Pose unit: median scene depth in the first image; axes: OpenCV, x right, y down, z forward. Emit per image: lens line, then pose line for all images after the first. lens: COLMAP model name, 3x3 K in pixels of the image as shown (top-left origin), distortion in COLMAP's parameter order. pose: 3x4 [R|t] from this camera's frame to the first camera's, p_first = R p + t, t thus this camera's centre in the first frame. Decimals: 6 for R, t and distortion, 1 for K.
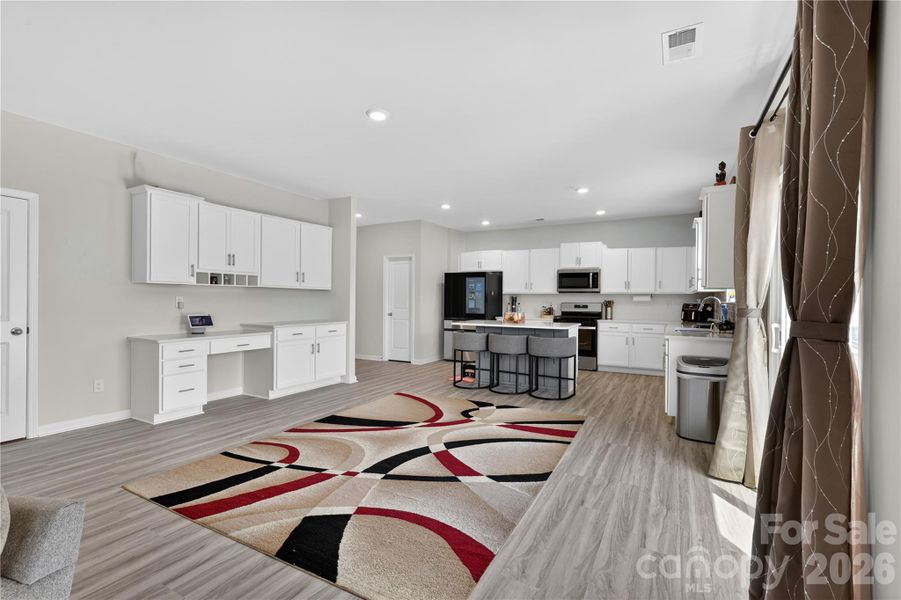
lens RADIAL K [[416.9, 0, 434.5], [0, 416.9, 302.2], [0, 0, 1]] dist [0.001140, -0.000468]
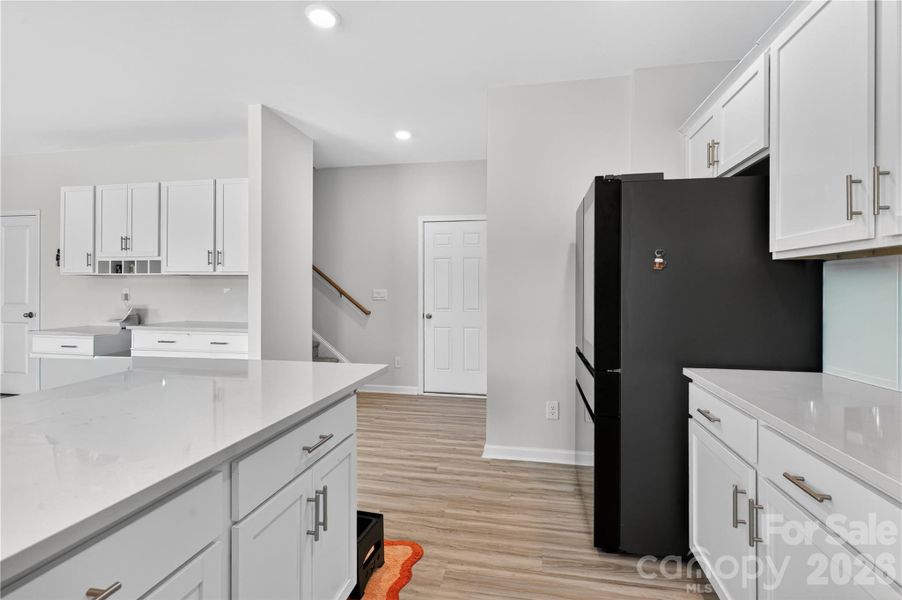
lens RADIAL K [[417.4, 0, 447.5], [0, 417.4, 293.6], [0, 0, 1]] dist [0.001140, -0.000468]
pose [[0.335686, -0.000704, -0.941974, 0.521220], [-0.009698, 0.999944, -0.004204, -0.003342], [0.941924, 0.010546, 0.335661, 1.323284]]
